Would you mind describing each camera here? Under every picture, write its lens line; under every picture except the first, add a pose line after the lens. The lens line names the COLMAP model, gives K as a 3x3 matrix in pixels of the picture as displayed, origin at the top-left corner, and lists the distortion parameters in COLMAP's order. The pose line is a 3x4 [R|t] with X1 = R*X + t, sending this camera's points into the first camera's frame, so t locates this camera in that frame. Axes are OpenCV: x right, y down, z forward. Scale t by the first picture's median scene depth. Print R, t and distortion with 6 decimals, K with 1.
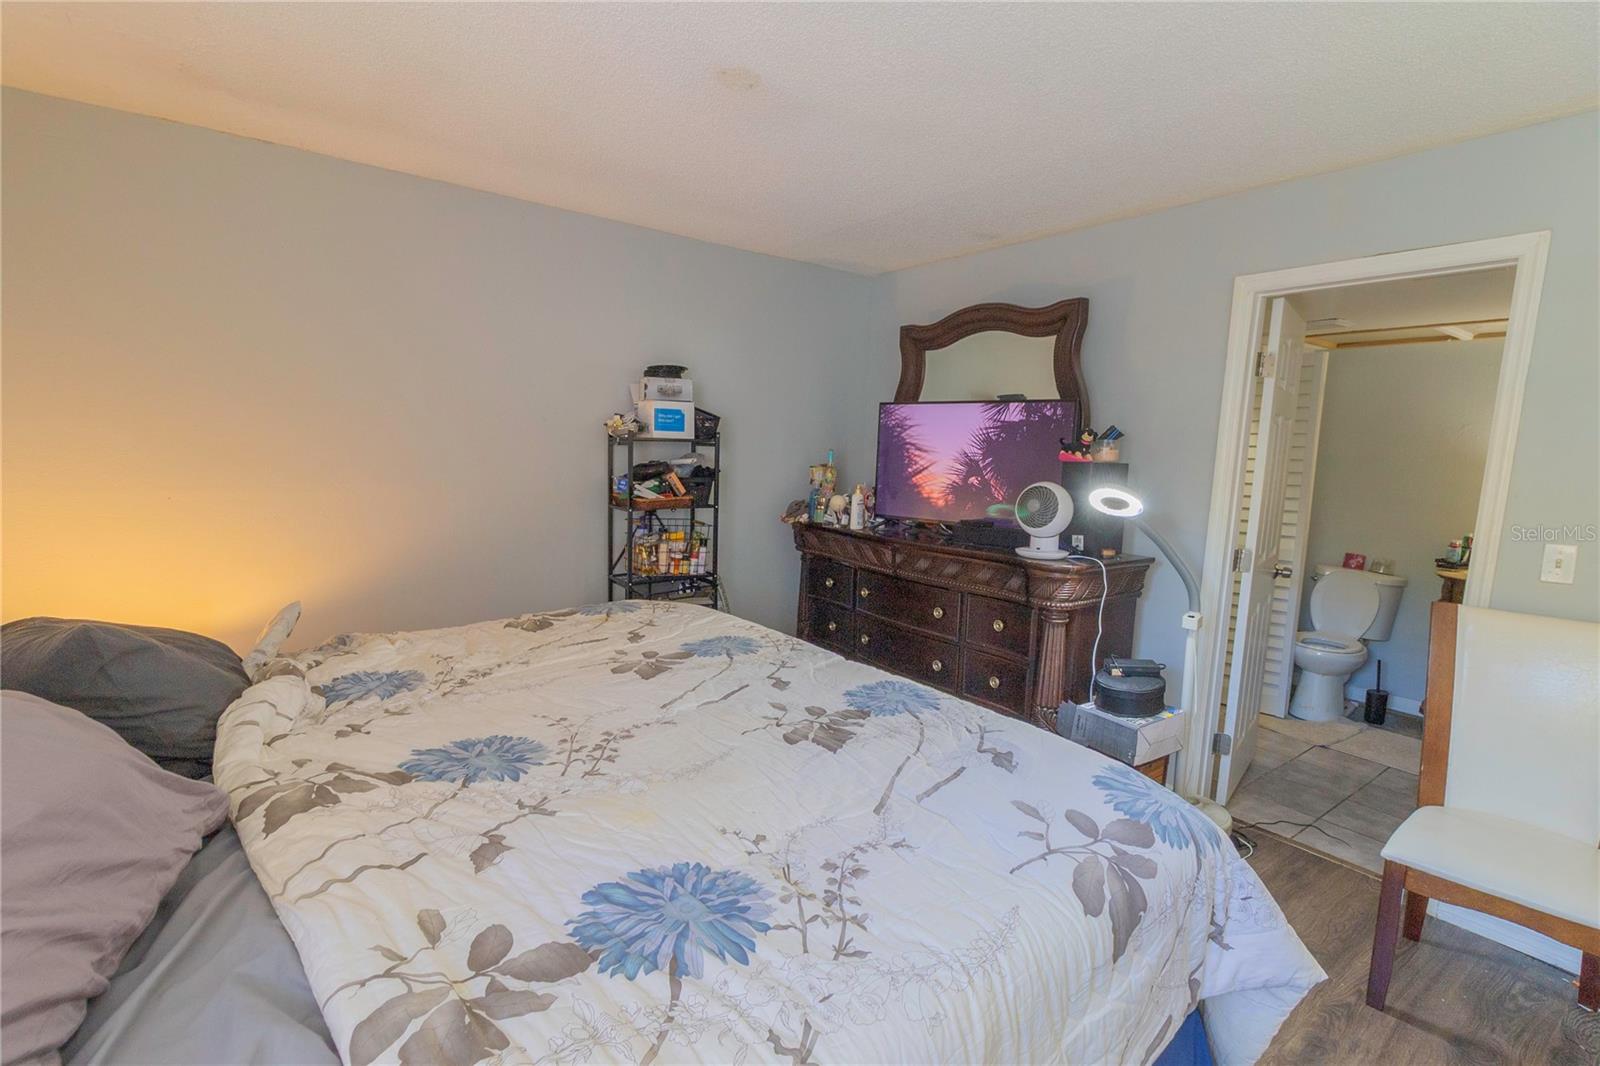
lens RADIAL K [[729.5, 0, 806.9], [0, 729.5, 527.4], [0, 0, 1]] dist [0.002498, 0.000162]
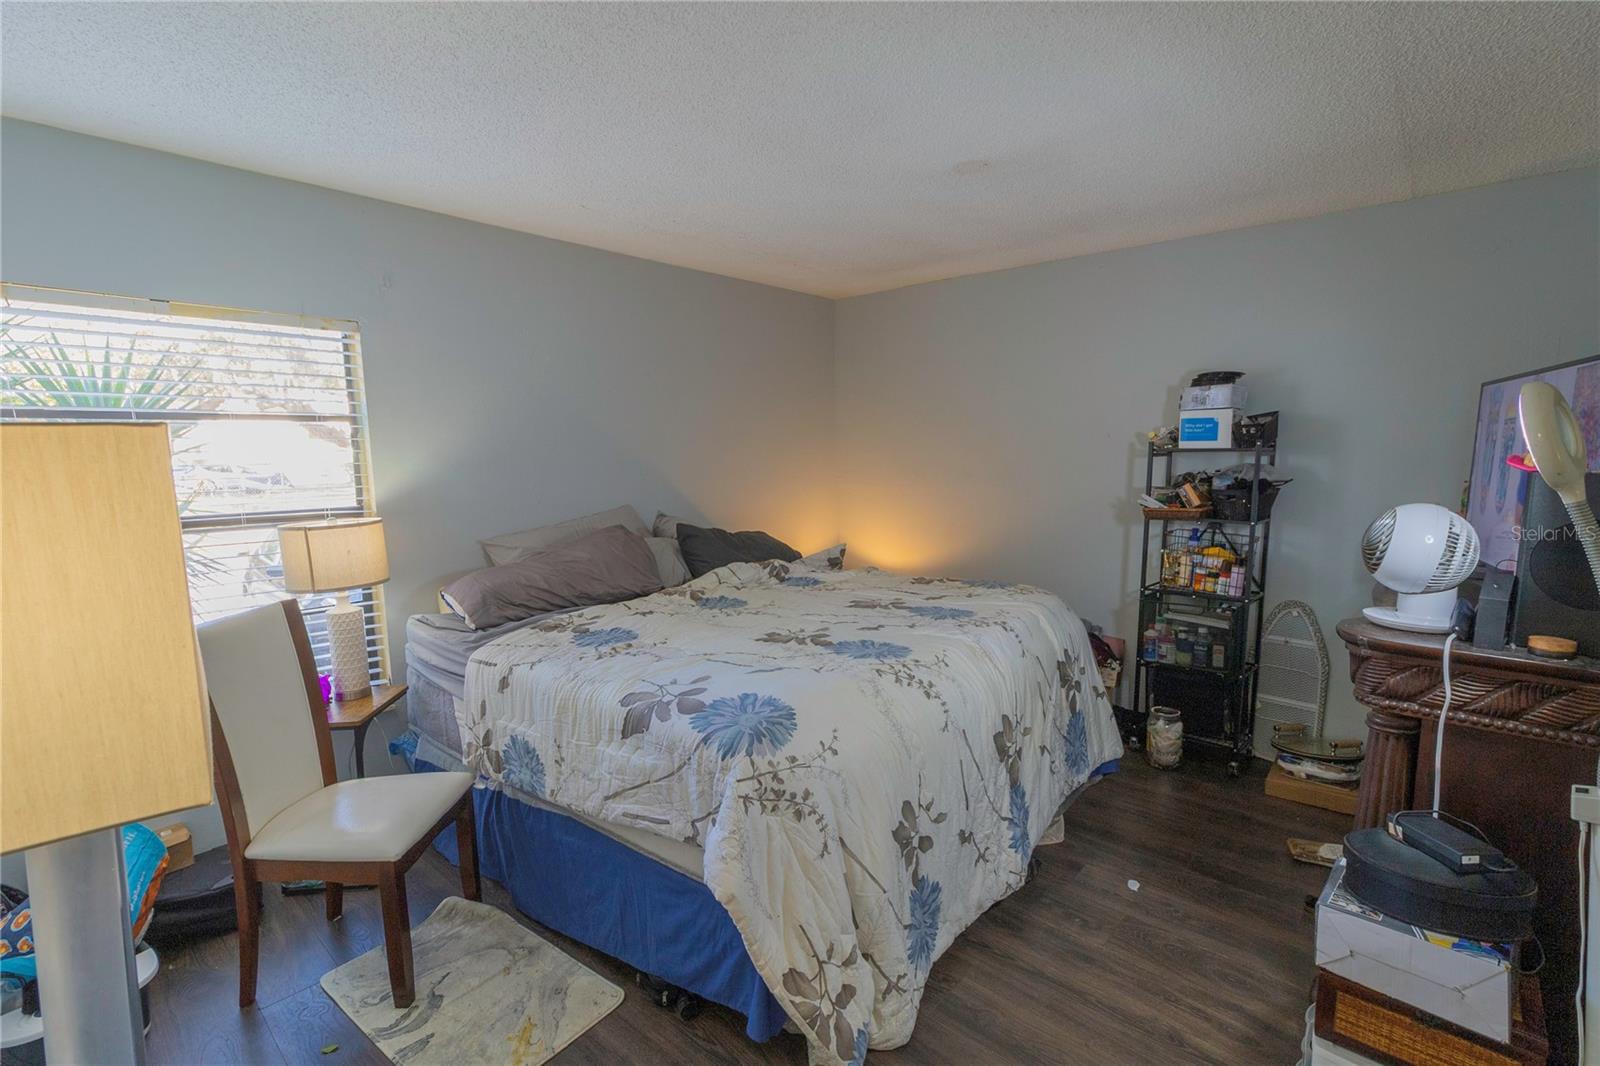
lens RADIAL K [[729.5, 0, 805.8], [0, 729.5, 536.3], [0, 0, 1]] dist [0.002498, 0.000162]
pose [[0.222303, 0.096146, -0.970225, 0.649345], [-0.102520, 0.991914, 0.074805, -0.025354], [0.969573, 0.082838, 0.230362, 0.282381]]
